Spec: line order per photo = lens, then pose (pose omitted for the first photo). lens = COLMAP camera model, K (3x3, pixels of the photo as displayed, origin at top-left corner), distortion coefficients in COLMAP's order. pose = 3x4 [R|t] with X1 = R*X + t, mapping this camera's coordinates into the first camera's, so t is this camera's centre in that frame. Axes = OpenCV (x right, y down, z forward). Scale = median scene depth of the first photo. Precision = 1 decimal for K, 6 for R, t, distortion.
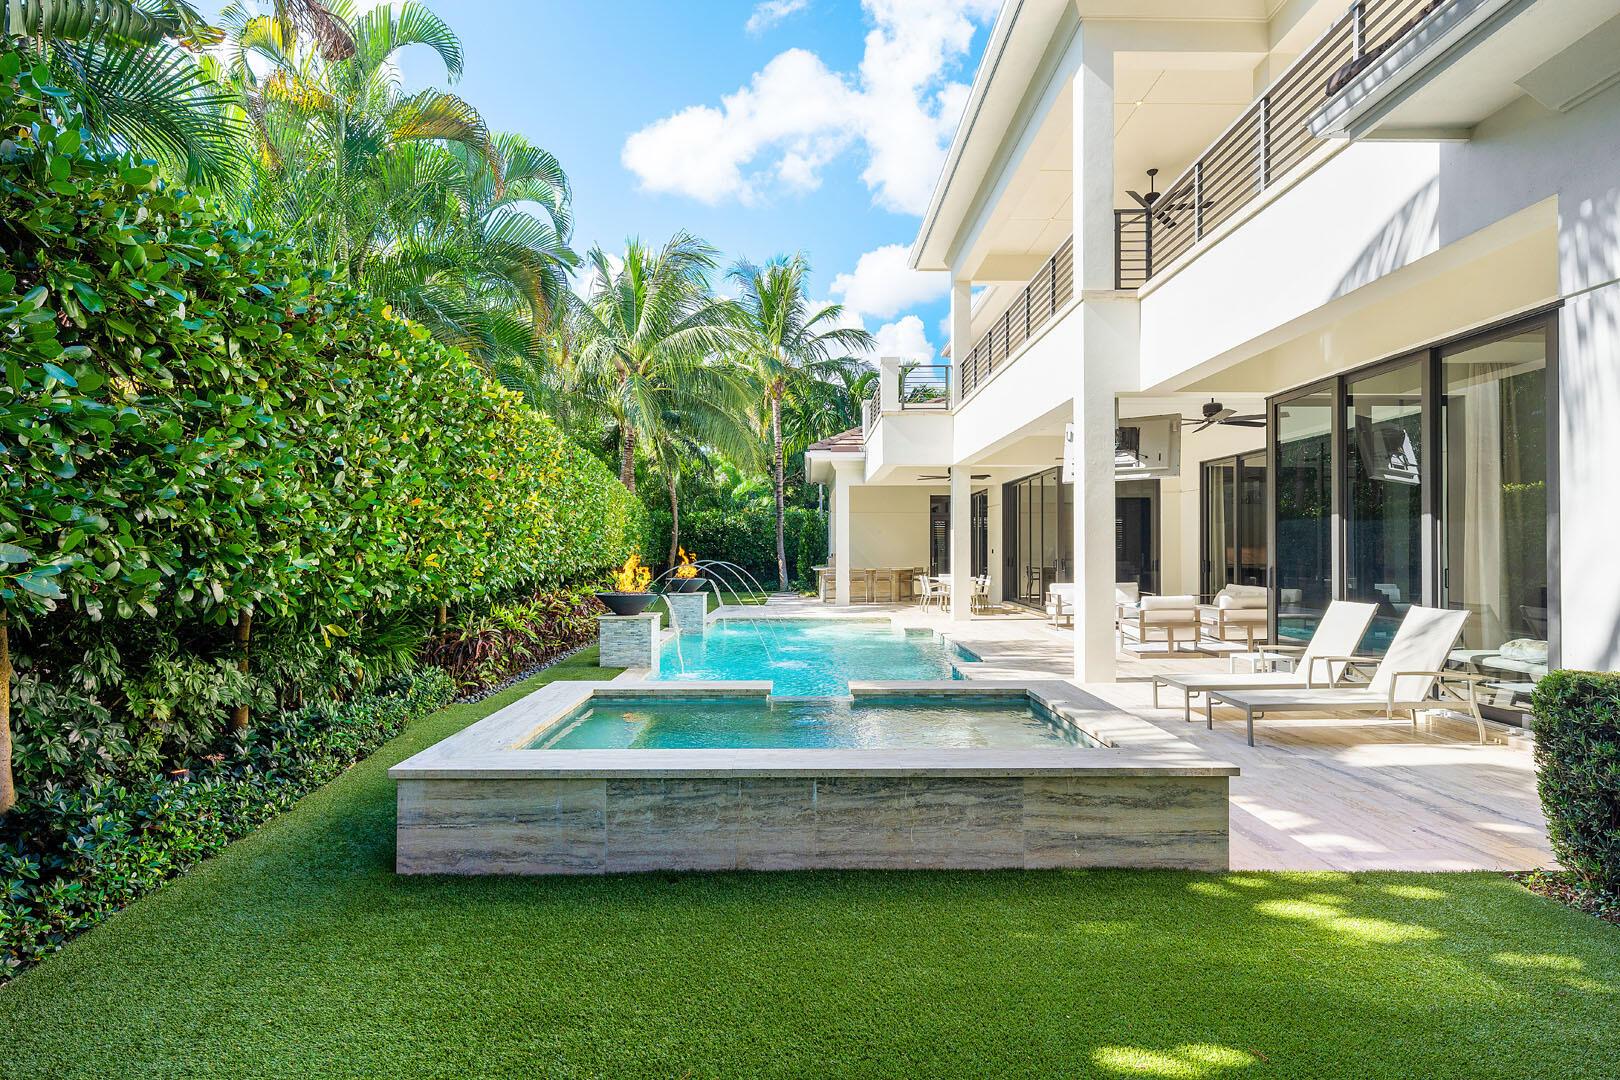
lens RADIAL K [[856.2, 0, 810.0], [0, 856.2, 540.0], [0, 0, 1]] dist [0.001215, -0.000401]
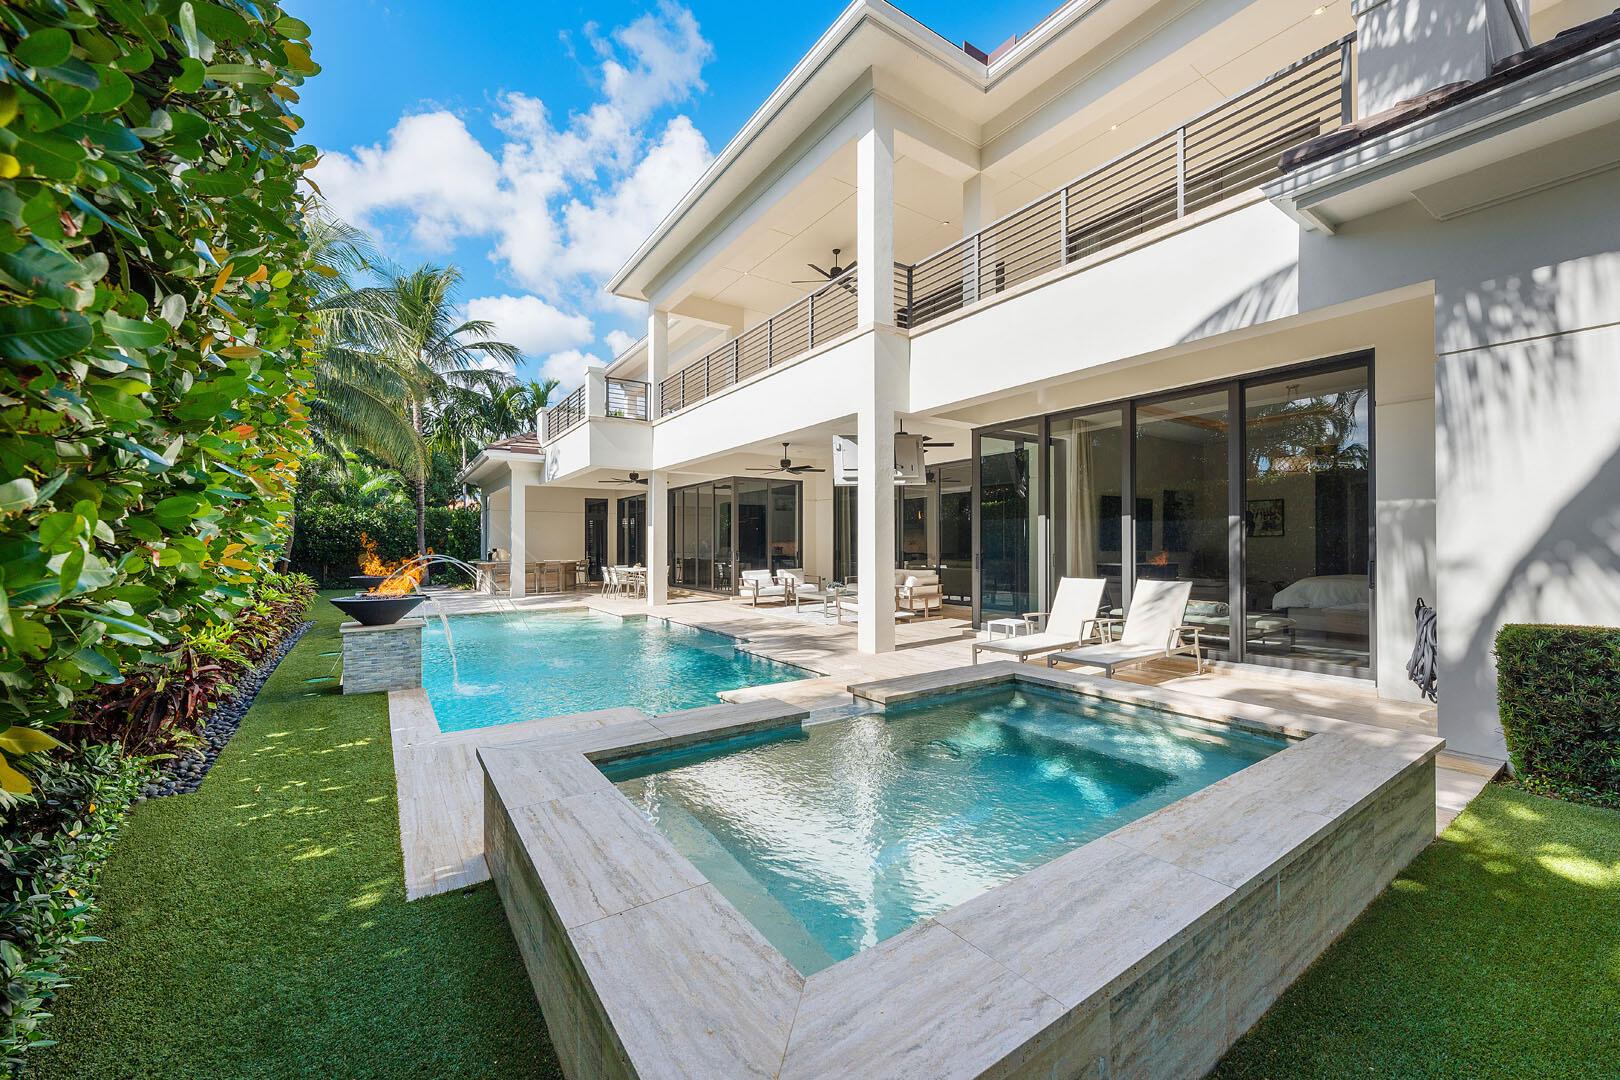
lens RADIAL K [[629.1, 0, 810.2], [0, 629.1, 544.8], [0, 0, 1]] dist [0.000720, 0.000154]
pose [[0.826627, -0.003327, 0.562741, -0.147998], [-0.001959, 0.999959, 0.008789, 0.005024], [-0.562748, -0.008368, 0.826586, 0.201820]]
